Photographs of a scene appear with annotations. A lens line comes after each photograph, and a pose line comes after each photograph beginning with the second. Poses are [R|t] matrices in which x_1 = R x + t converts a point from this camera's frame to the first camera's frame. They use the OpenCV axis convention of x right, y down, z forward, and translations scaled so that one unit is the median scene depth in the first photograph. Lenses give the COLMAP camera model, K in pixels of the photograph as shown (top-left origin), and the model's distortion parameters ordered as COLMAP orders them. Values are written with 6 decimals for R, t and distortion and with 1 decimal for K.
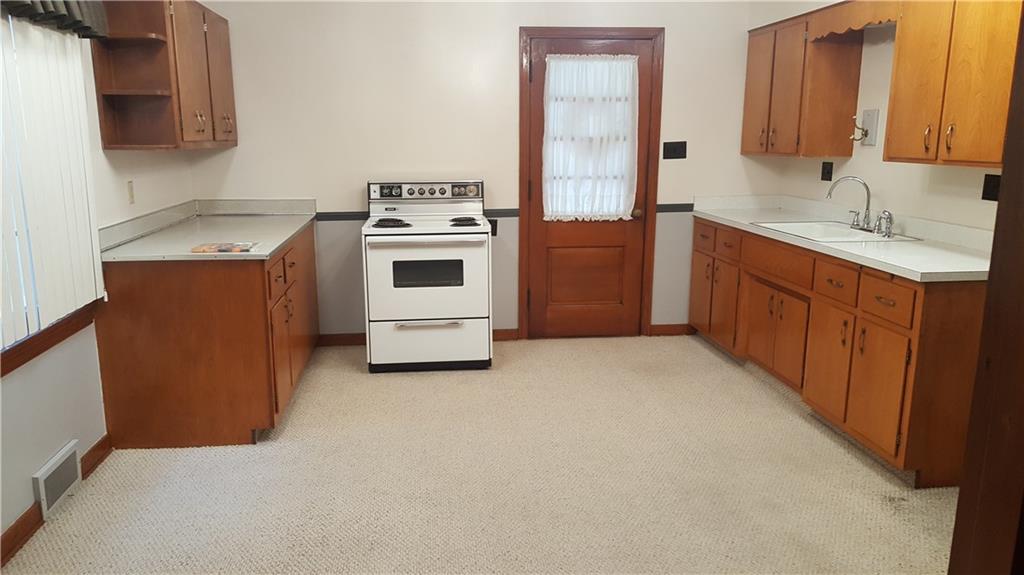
lens RADIAL K [[765.4, 0, 508.4], [0, 765.4, 290.8], [0, 0, 1]] dist [0.053684, -0.004257]
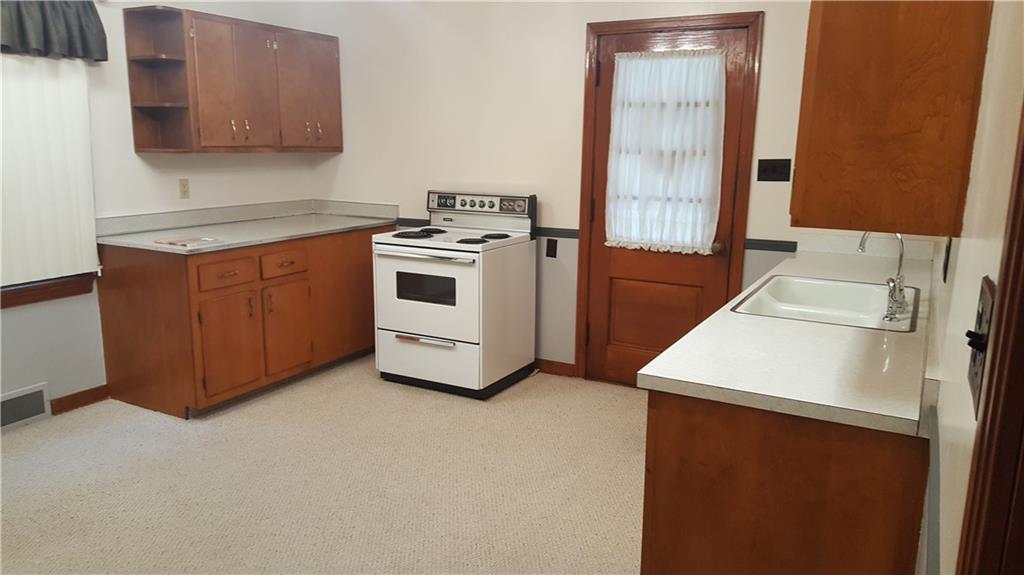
lens RADIAL K [[765.4, 0, 512.0], [0, 765.4, 287.3], [0, 0, 1]] dist [0.053684, -0.004257]
pose [[0.816257, 0.121818, -0.564699, 0.468696], [-0.129714, 0.991202, 0.026326, -0.056383], [0.562938, 0.051760, 0.824877, 0.240901]]
